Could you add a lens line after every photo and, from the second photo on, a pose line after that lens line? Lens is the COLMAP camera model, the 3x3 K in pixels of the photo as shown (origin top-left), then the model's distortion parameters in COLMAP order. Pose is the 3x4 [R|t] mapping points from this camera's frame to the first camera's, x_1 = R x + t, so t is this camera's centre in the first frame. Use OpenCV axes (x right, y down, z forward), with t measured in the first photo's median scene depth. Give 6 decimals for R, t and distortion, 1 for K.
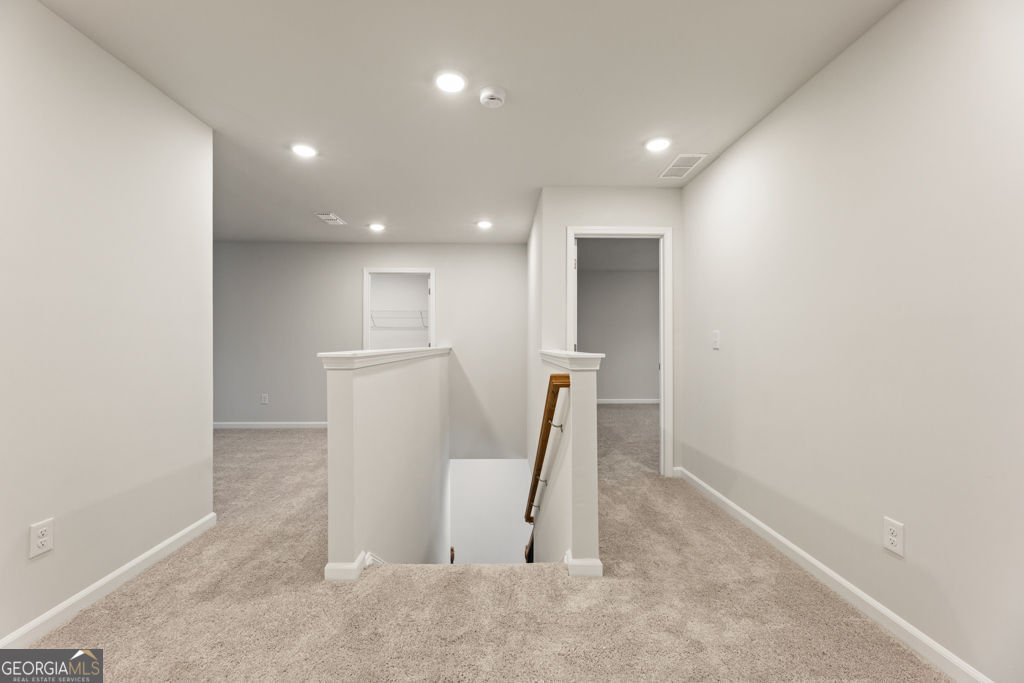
lens RADIAL K [[416.1, 0, 507.1], [0, 416.1, 343.2], [0, 0, 1]] dist [0.004589, 0.000052]
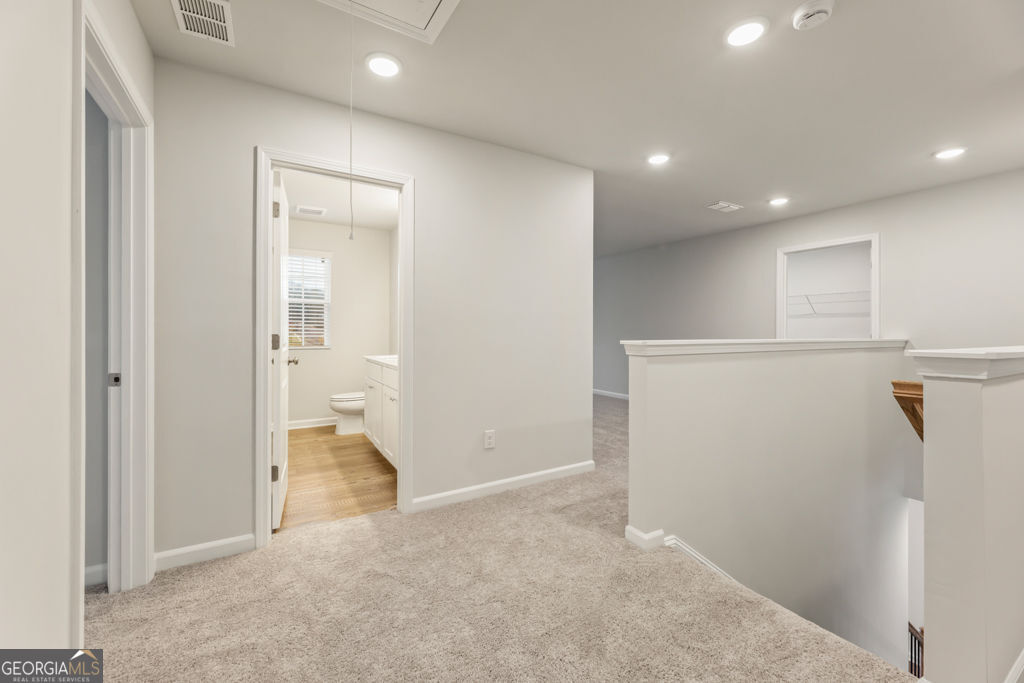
lens RADIAL K [[416.1, 0, 504.3], [0, 416.1, 331.9], [0, 0, 1]] dist [0.004589, 0.000052]
pose [[0.489358, 0.000583, -0.872083, 0.364911], [-0.003931, 0.999991, -0.001537, 0.002043], [0.872074, 0.004180, 0.489356, 0.131459]]
